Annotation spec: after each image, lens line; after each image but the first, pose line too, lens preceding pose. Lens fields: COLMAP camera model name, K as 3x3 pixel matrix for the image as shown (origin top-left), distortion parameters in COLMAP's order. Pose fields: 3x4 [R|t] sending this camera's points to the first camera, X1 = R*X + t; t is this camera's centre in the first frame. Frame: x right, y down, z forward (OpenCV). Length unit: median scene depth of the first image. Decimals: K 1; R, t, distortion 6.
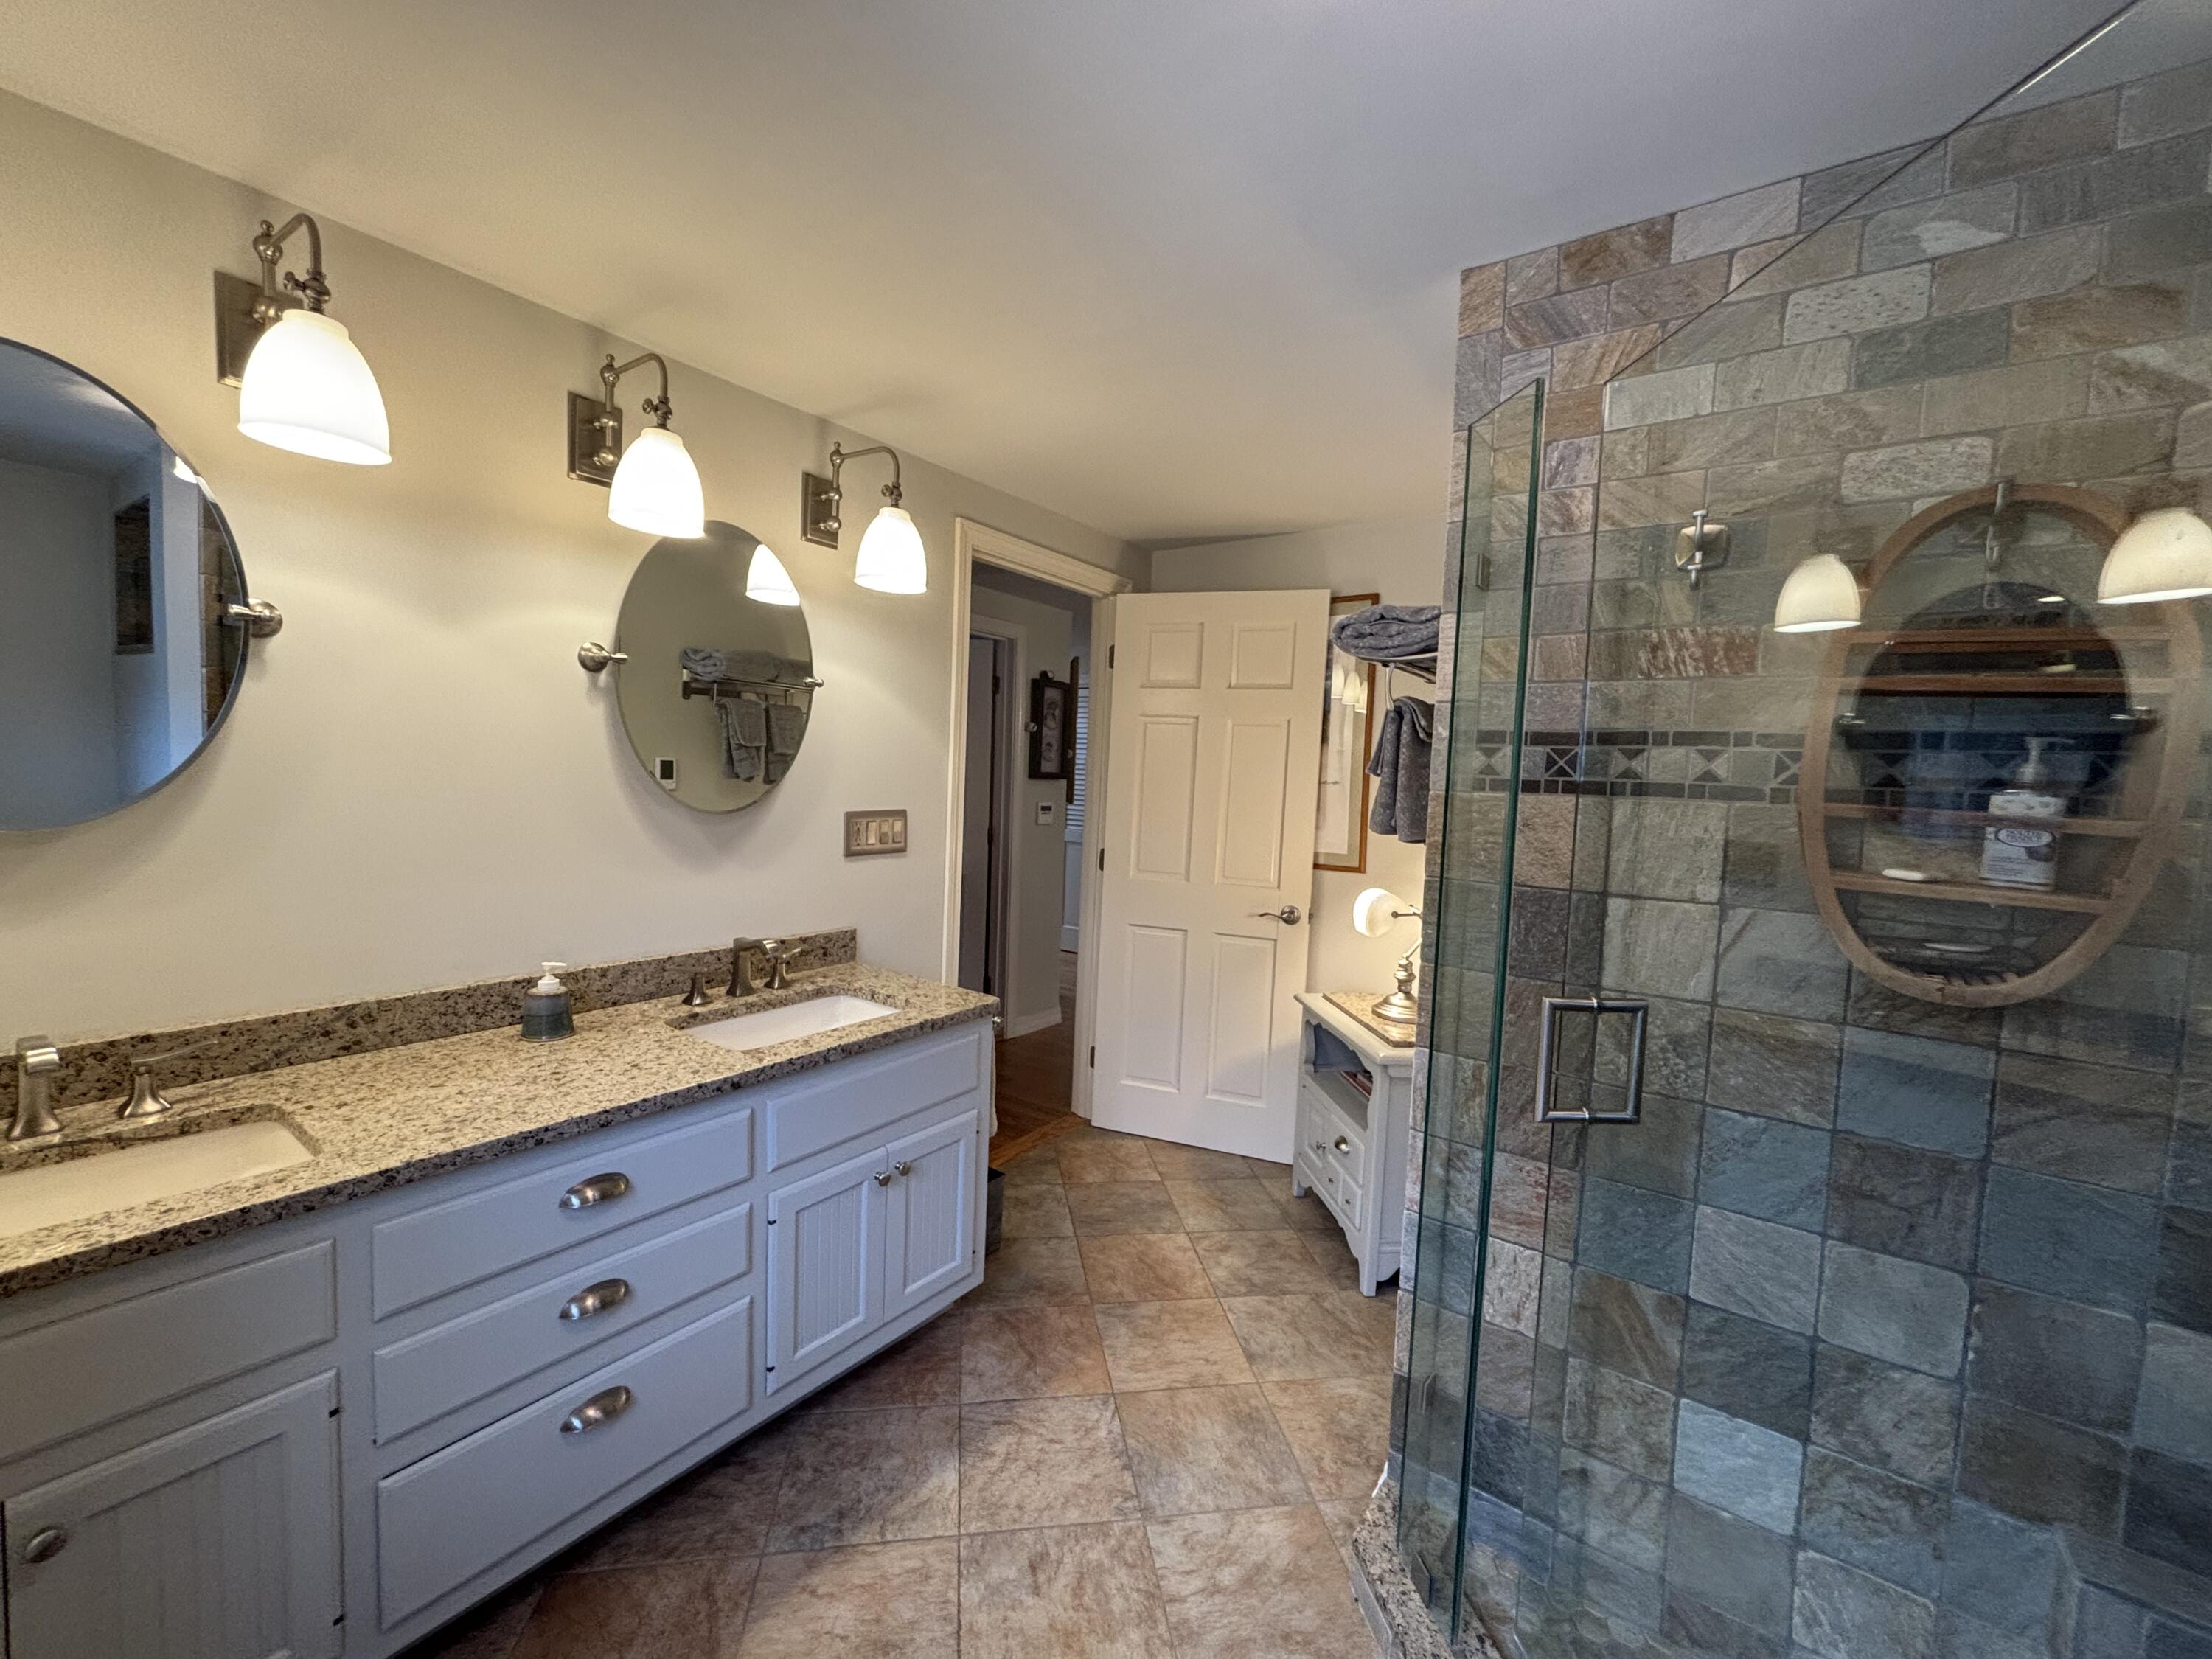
lens RADIAL K [[896.3, 0, 1101.9], [0, 896.3, 832.9], [0, 0, 1]] dist [0.004031, -0.000904]
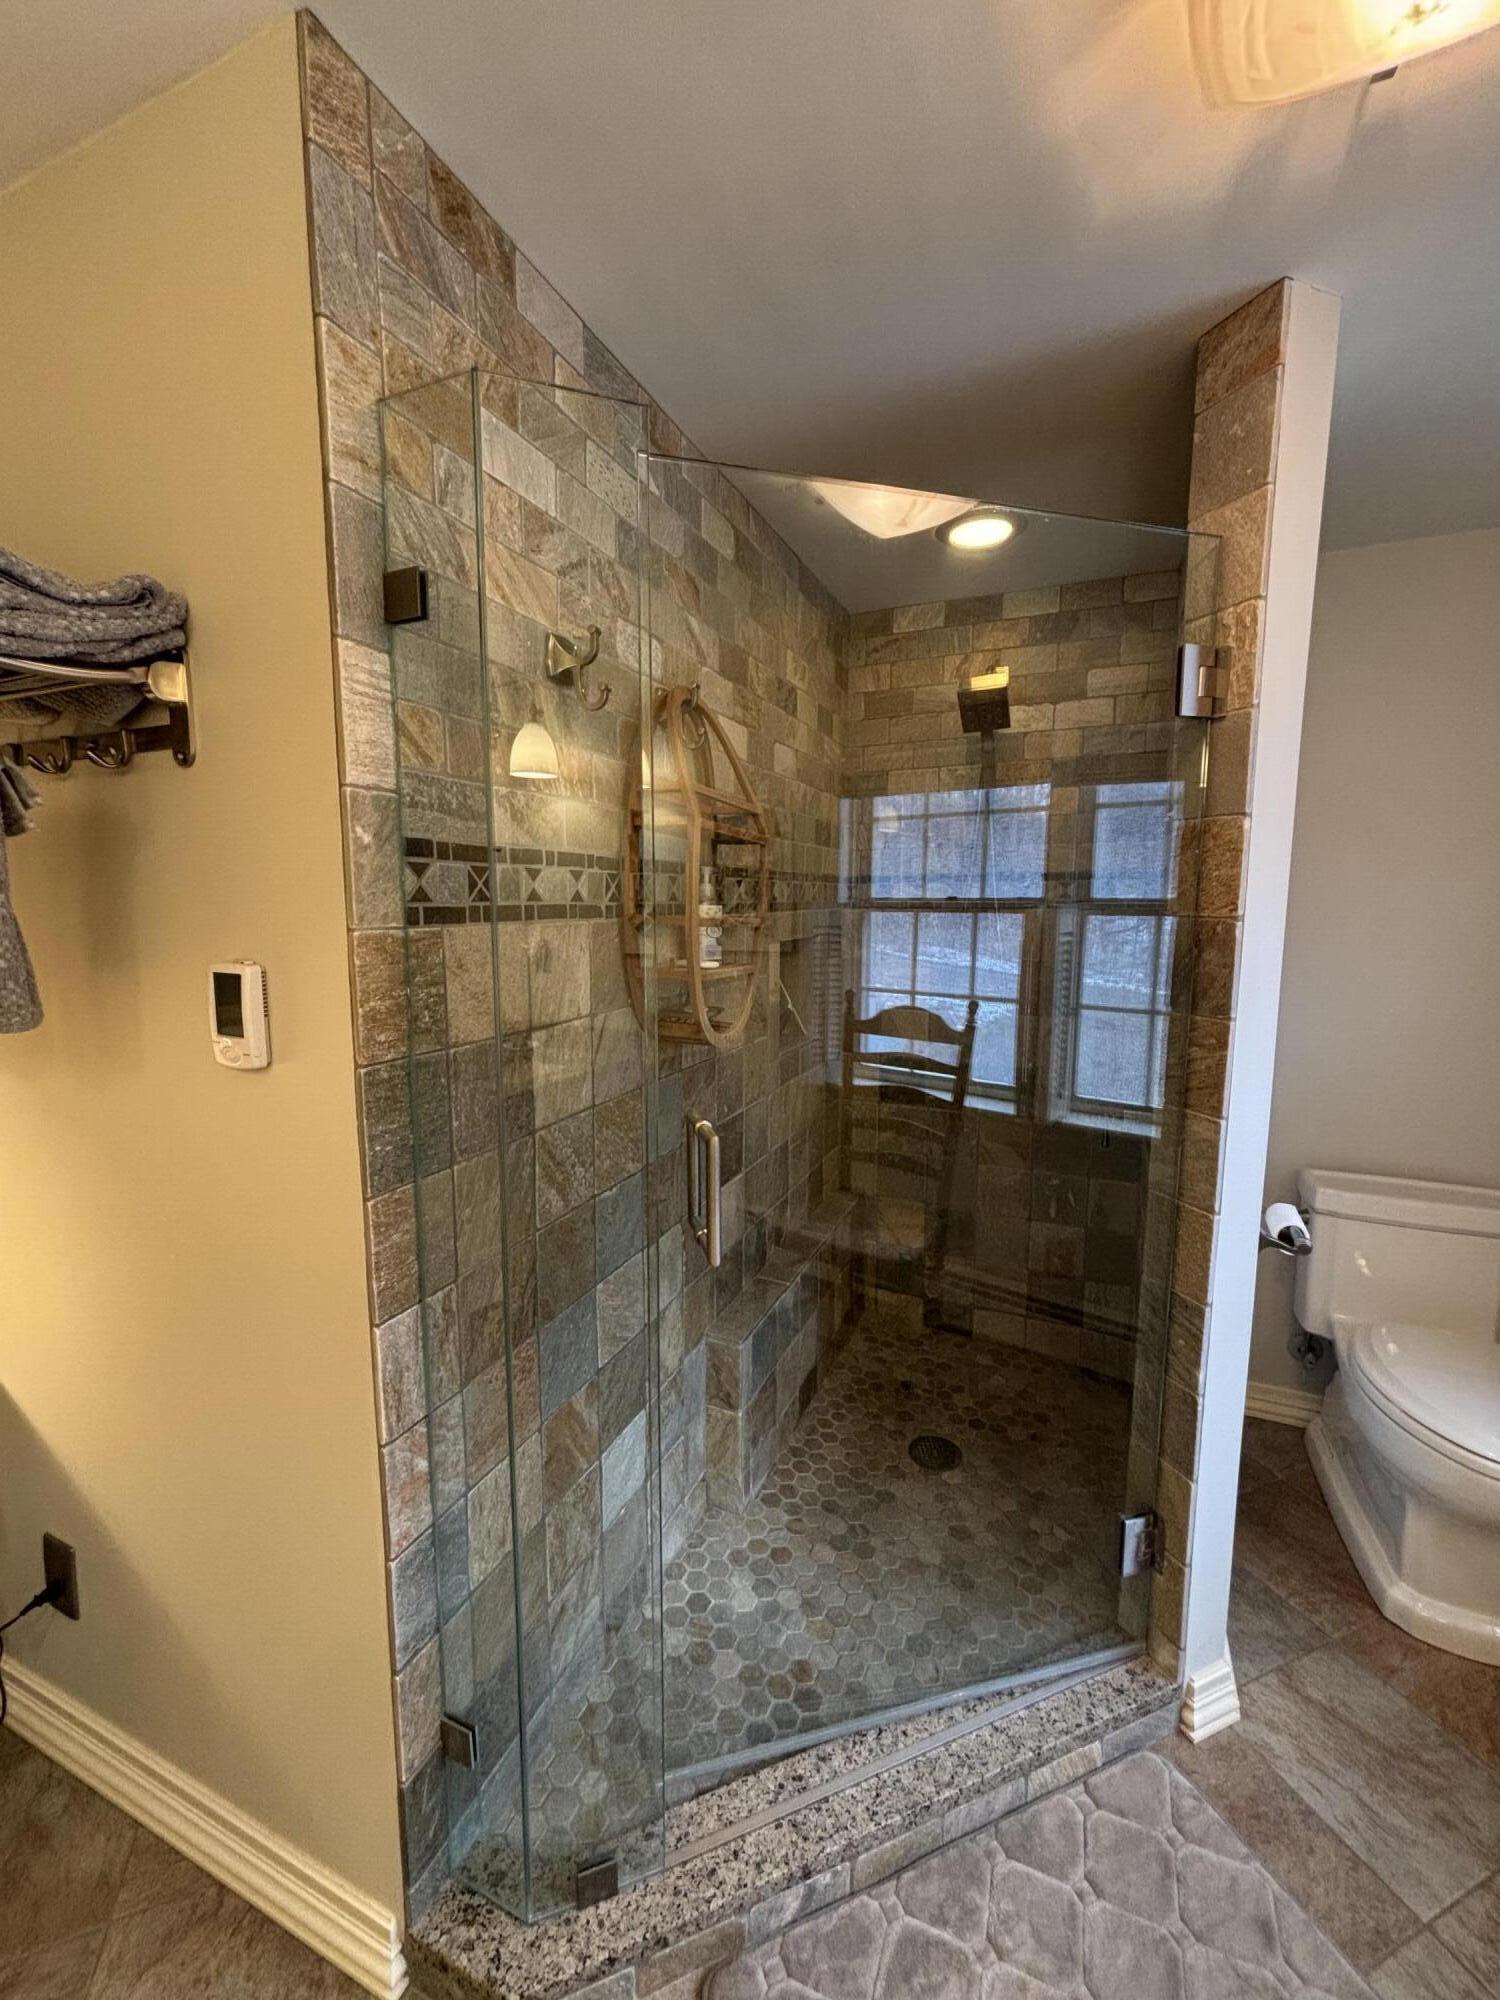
lens RADIAL K [[810.4, 0, 734.4], [0, 810.4, 998.4], [0, 0, 1]] dist [0.004031, -0.000904]
pose [[-0.221166, -0.157795, 0.962386, -0.270641], [0.057425, 0.983004, 0.174372, -0.095571], [-0.973544, 0.093830, -0.208345, 0.985490]]
